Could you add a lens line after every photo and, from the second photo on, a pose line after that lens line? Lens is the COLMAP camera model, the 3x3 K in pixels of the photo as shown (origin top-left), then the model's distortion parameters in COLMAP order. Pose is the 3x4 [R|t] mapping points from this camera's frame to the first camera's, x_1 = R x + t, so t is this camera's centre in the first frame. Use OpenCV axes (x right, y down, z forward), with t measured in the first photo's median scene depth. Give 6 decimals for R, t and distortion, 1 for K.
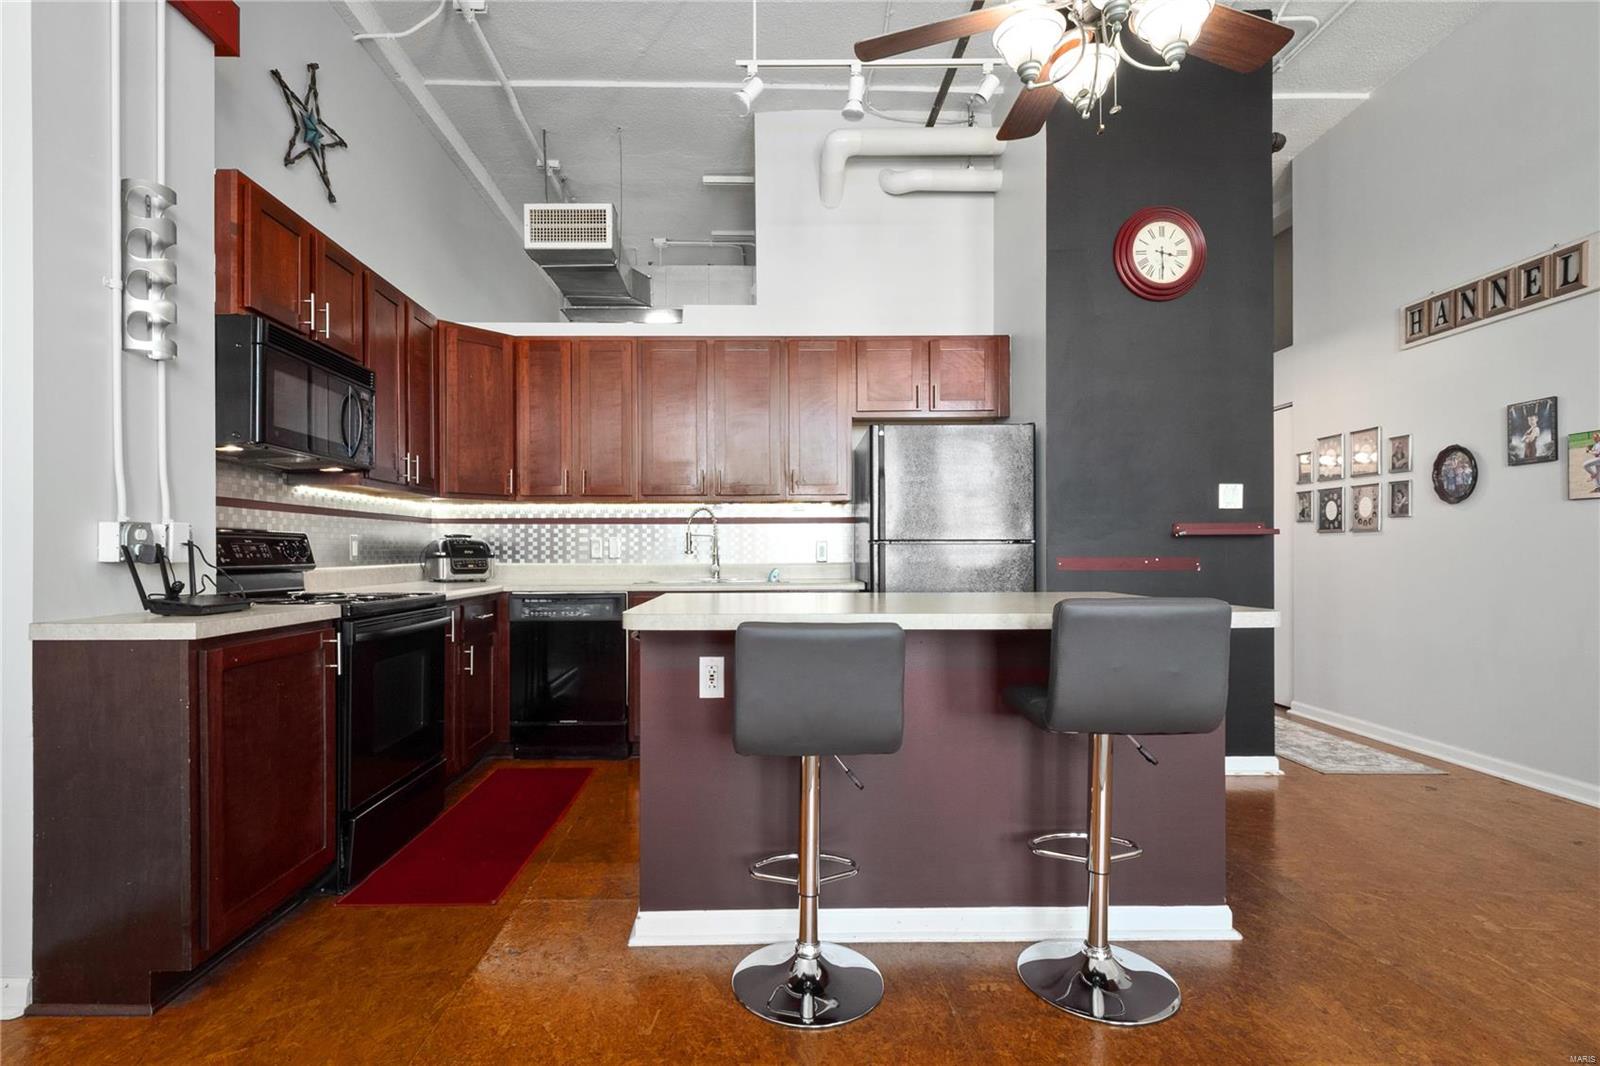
lens RADIAL K [[761.4, 0, 899.8], [0, 761.4, 569.8], [0, 0, 1]] dist [0.021126, -0.000136]
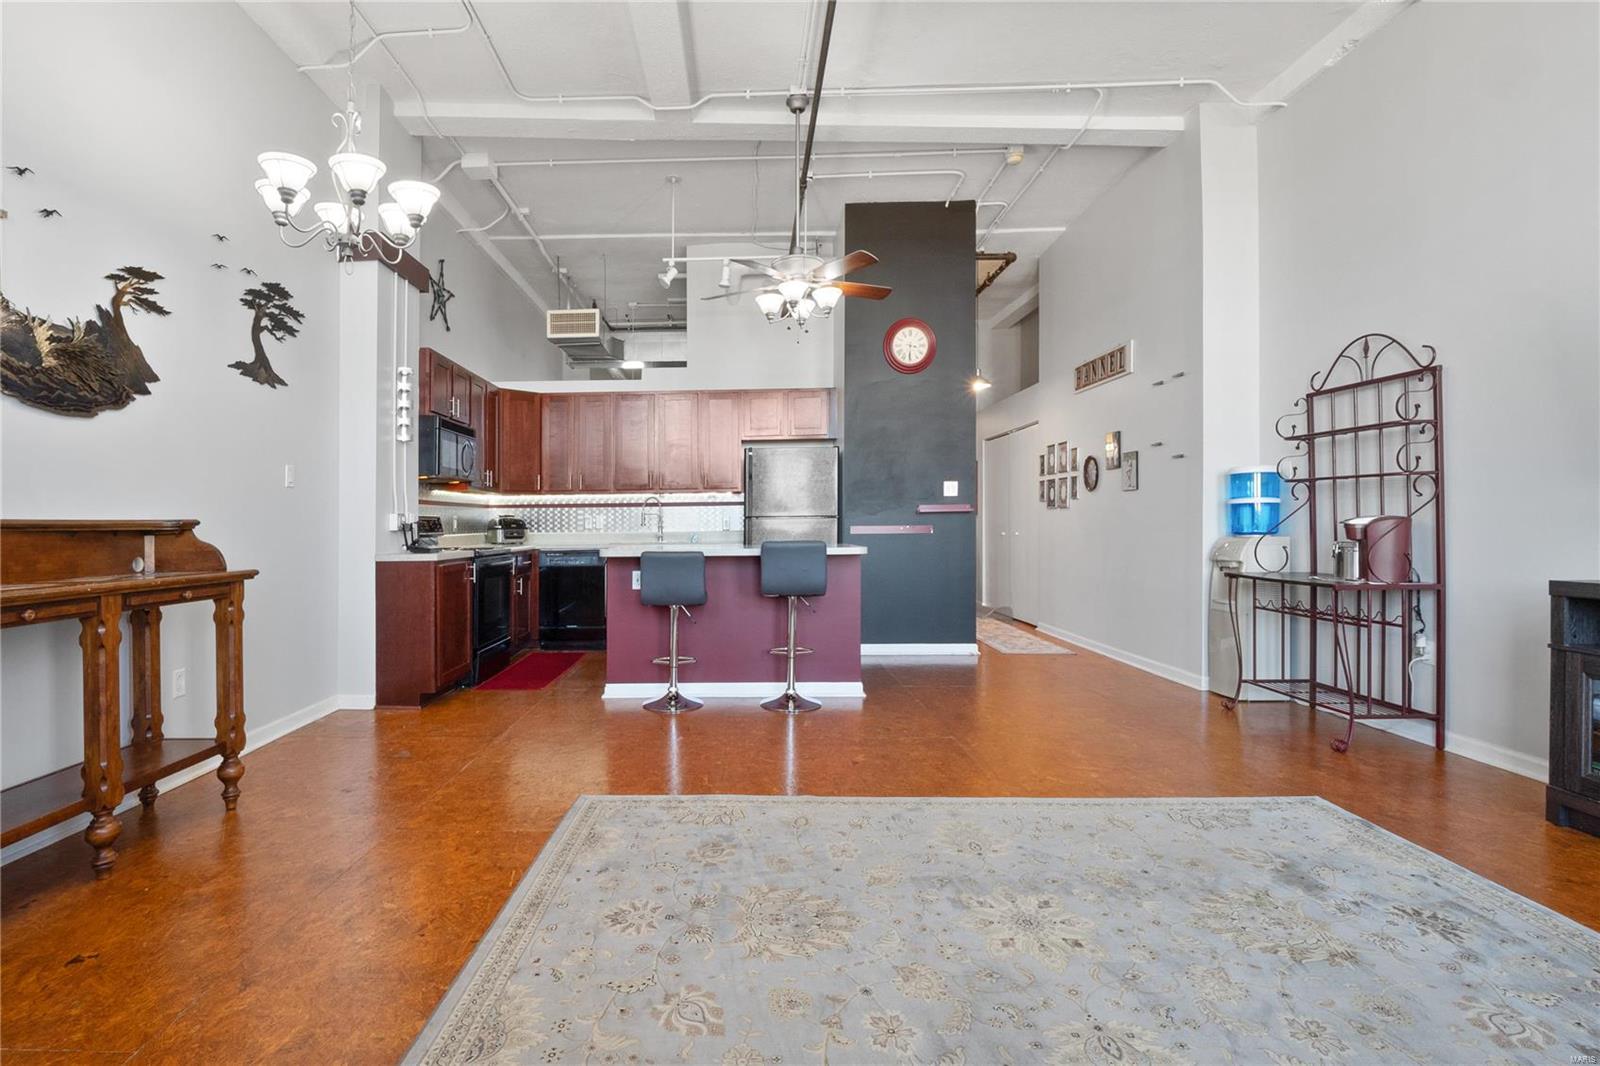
lens RADIAL K [[777.6, 0, 803.5], [0, 777.6, 519.2], [0, 0, 1]] dist [-0.001523, -0.000168]
pose [[0.994162, -0.008812, -0.107533, 0.250551], [0.005684, 0.999553, -0.029364, 0.016472], [0.107744, 0.028581, 0.993768, -0.631594]]
